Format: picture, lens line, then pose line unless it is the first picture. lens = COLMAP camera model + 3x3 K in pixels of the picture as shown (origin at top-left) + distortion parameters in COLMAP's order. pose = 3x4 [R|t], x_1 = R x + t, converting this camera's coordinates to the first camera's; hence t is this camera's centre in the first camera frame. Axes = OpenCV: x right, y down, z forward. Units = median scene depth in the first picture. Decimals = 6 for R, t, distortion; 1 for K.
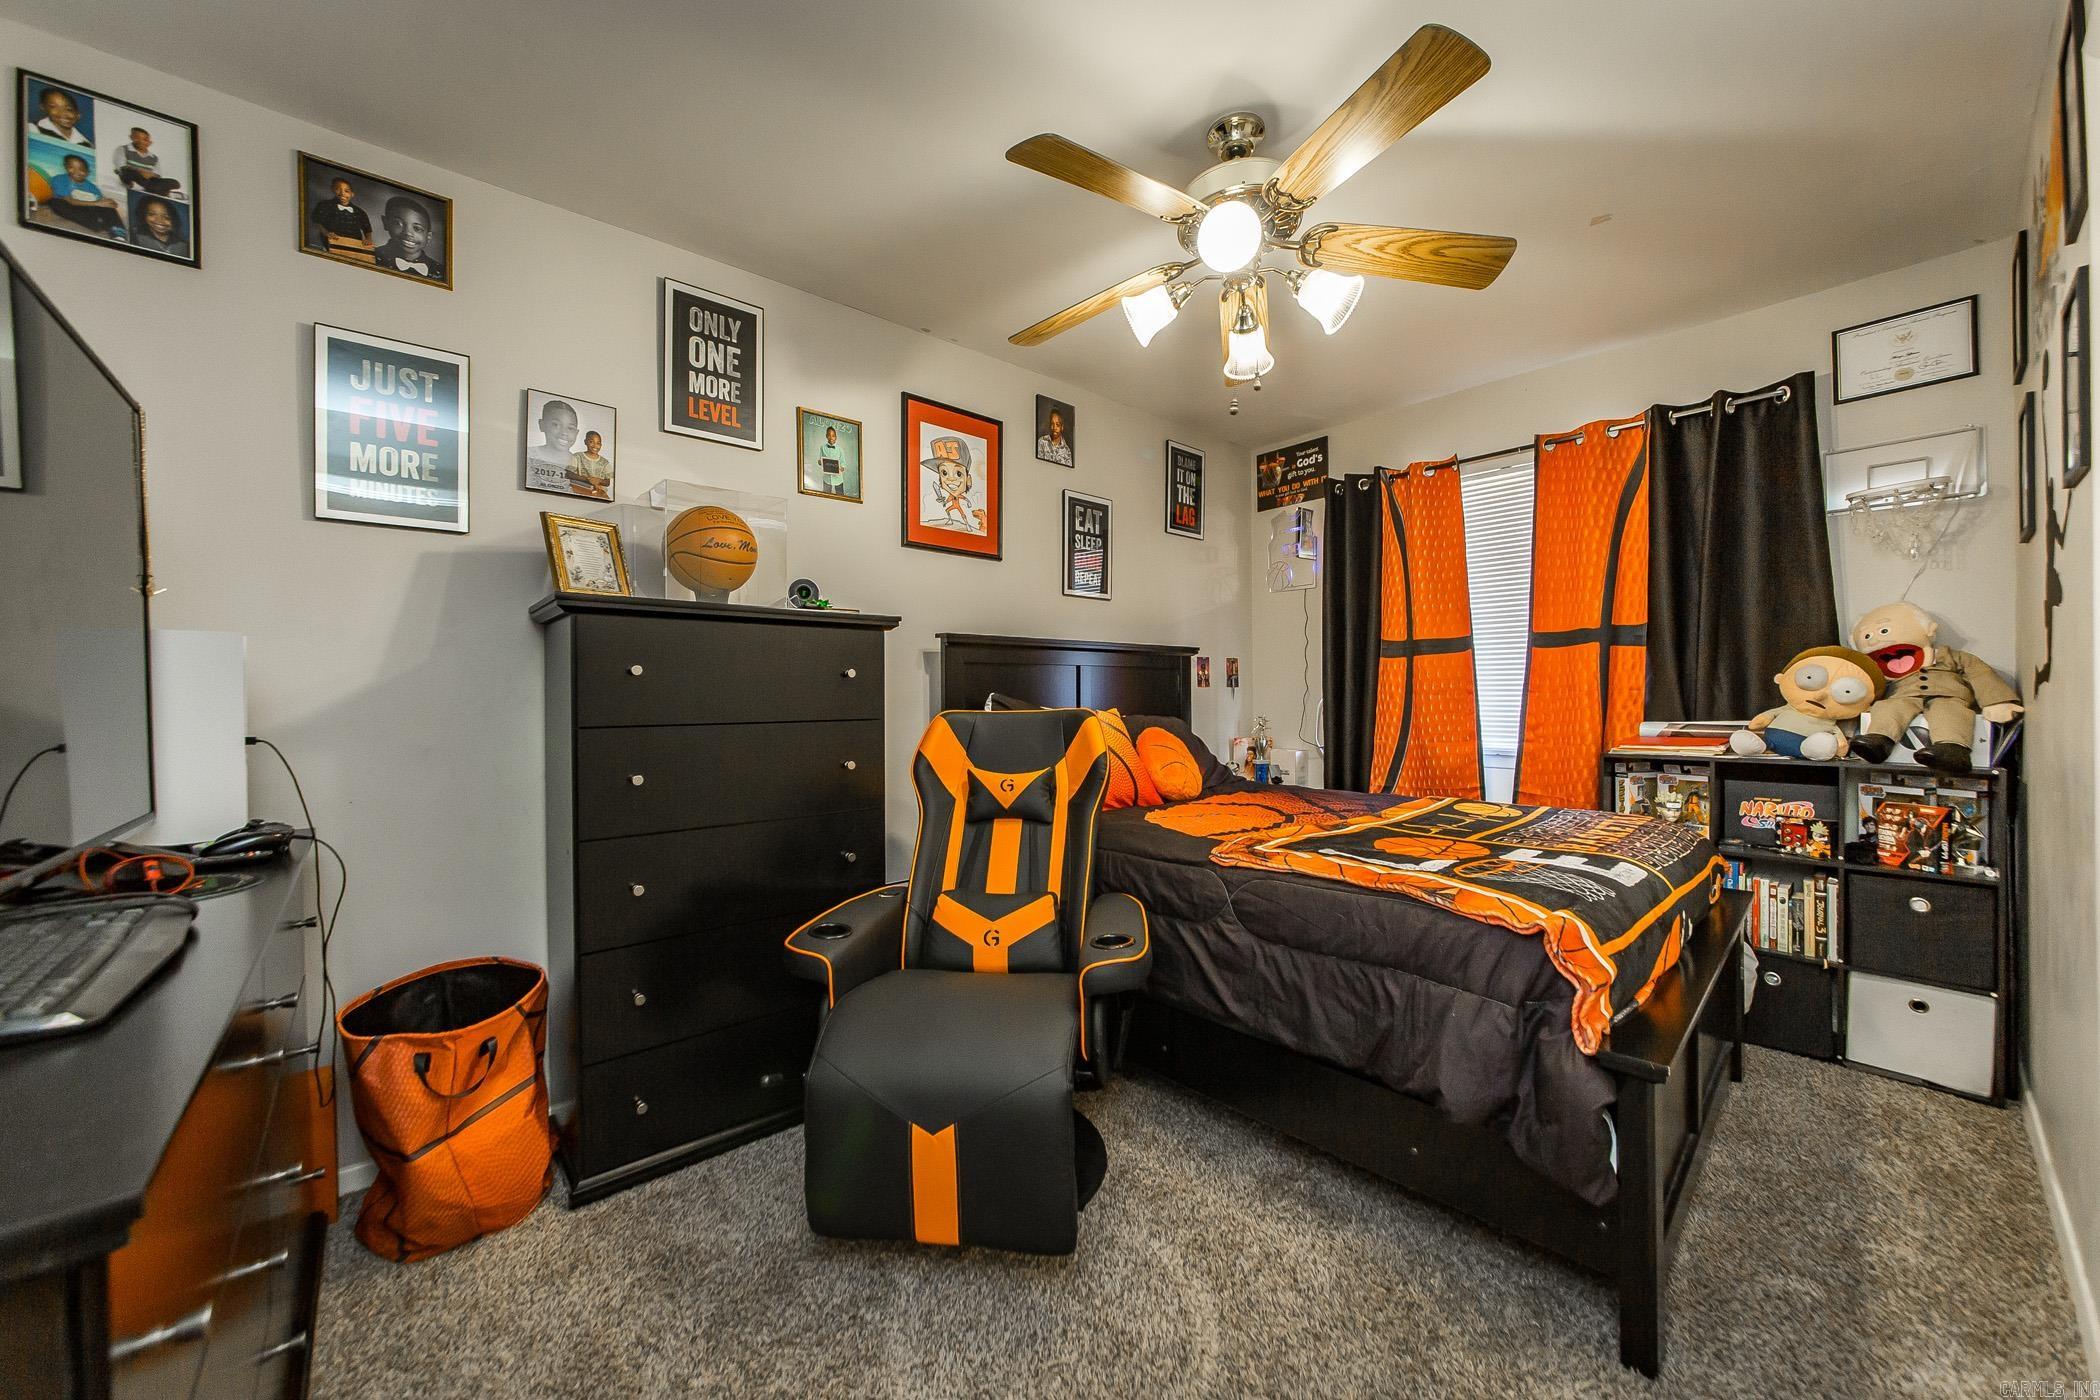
lens RADIAL K [[756.0, 0, 1052.1], [0, 756.0, 677.8], [0, 0, 1]] dist [-0.007604, 0.006346]
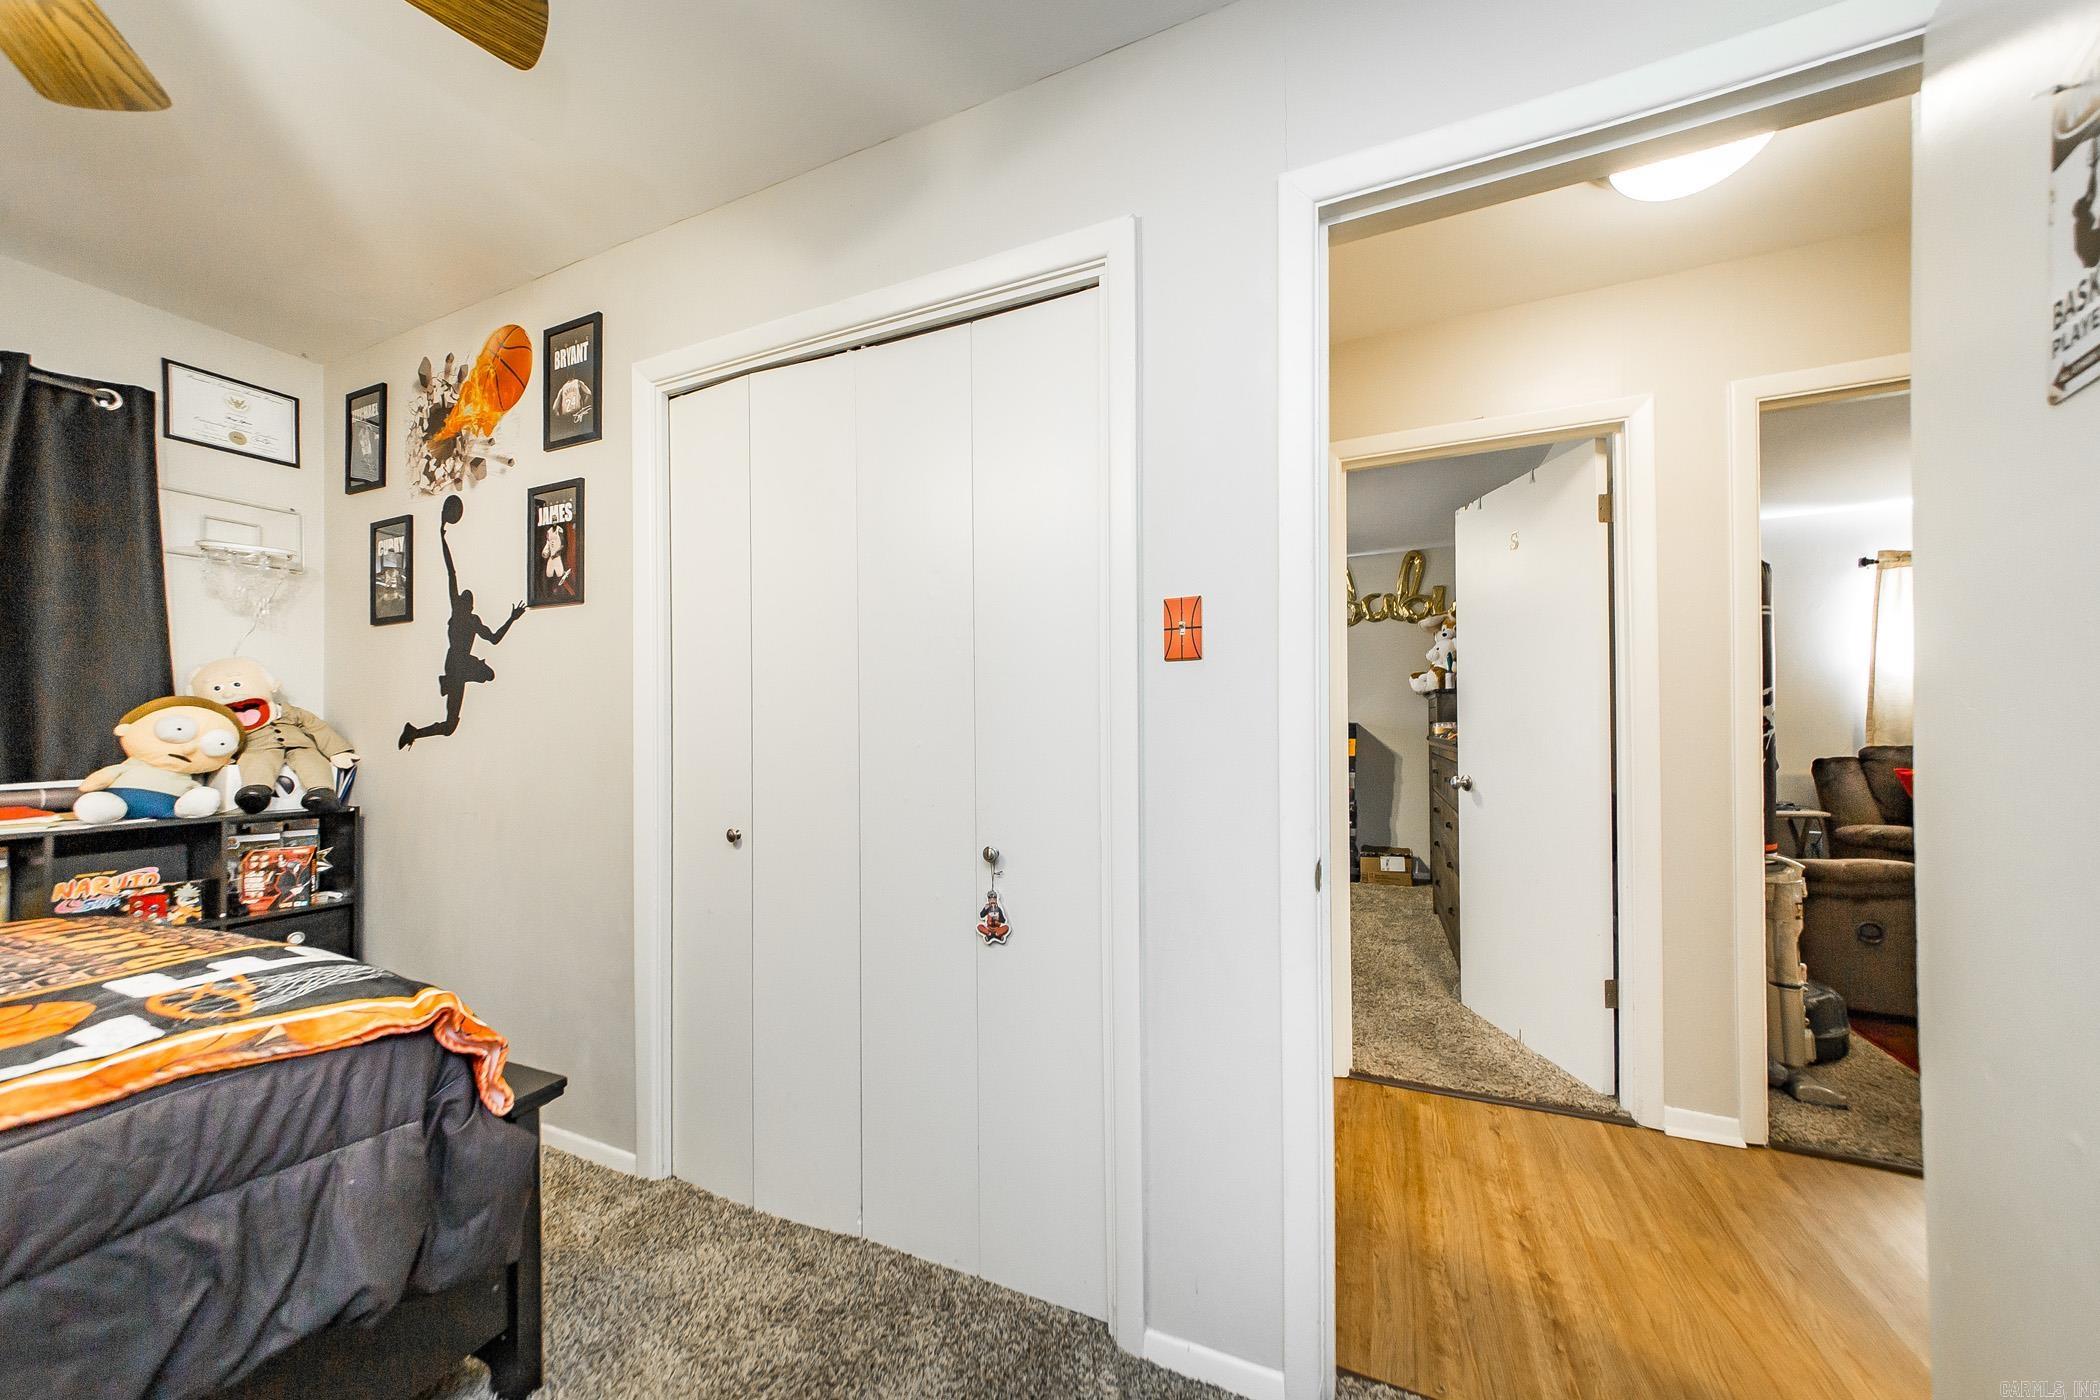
lens RADIAL K [[755.1, 0, 1037.2], [0, 755.1, 704.0], [0, 0, 1]] dist [-0.001169, -0.000094]
pose [[-0.410532, 0.041267, 0.910912, -0.272757], [-0.008655, 0.998754, -0.049148, 0.005330], [-0.911805, -0.028061, -0.409663, 0.436811]]
